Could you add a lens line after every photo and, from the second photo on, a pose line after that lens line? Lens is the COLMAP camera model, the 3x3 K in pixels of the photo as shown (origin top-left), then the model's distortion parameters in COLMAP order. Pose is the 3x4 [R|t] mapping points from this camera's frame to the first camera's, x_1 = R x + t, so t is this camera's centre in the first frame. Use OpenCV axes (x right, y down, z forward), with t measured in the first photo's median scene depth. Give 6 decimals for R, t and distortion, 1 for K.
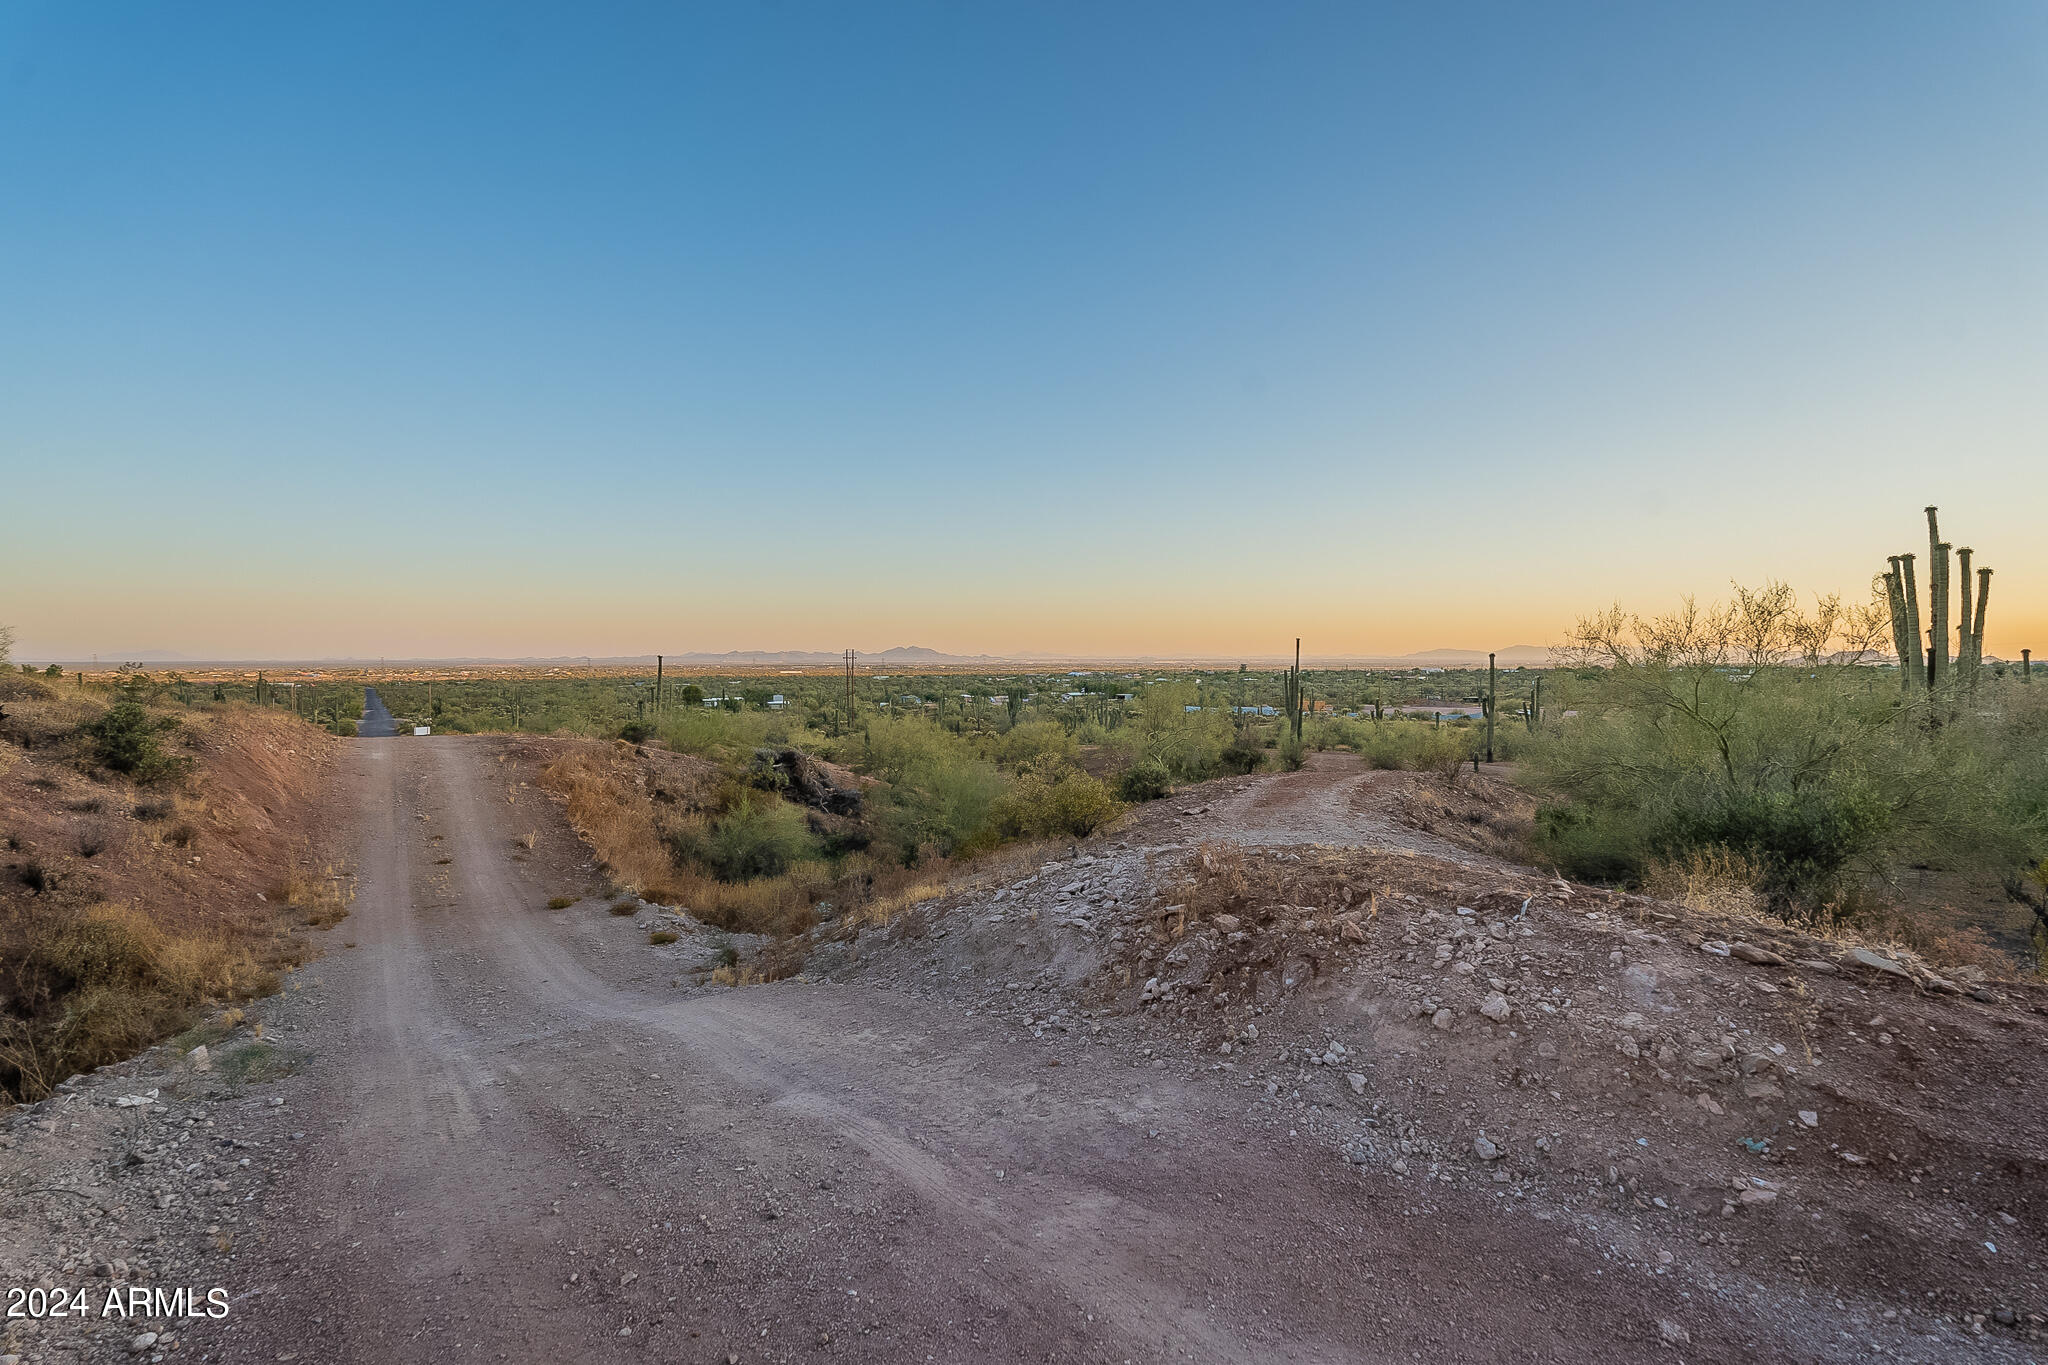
lens RADIAL K [[888.8, 0, 1005.0], [0, 888.8, 672.7], [0, 0, 1]] dist [-0.000387, -0.000758]
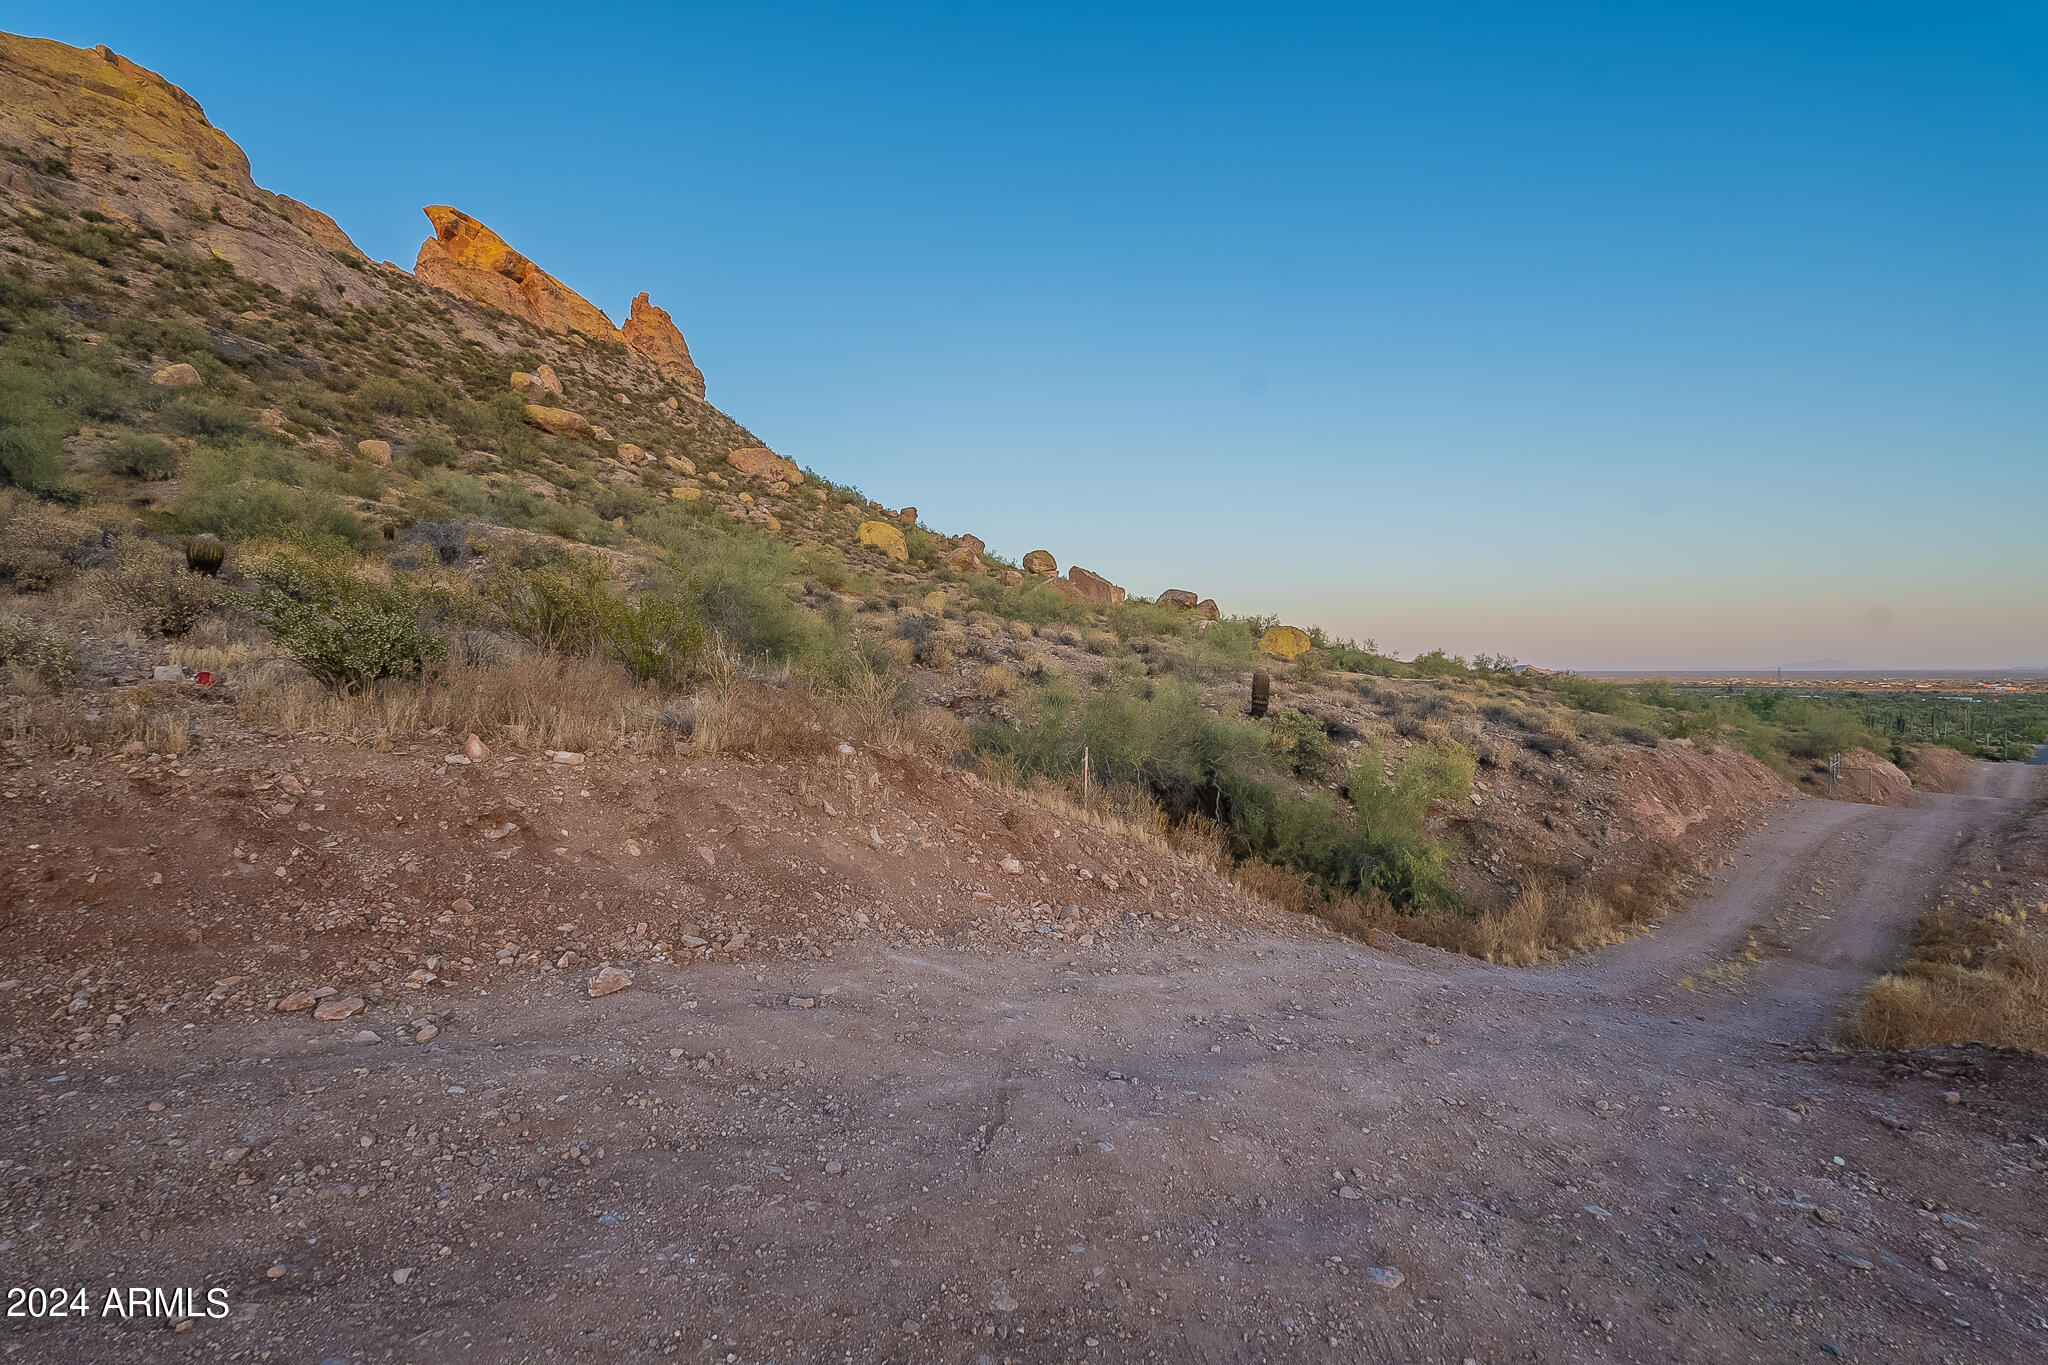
lens RADIAL K [[888.8, 0, 1011.5], [0, 888.8, 685.9], [0, 0, 1]] dist [-0.000387, -0.000758]
pose [[0.068476, 0.029213, -0.997225, 2.351252], [-0.019331, 0.999422, 0.027950, -0.237870], [0.997465, 0.017364, 0.069001, -2.832805]]
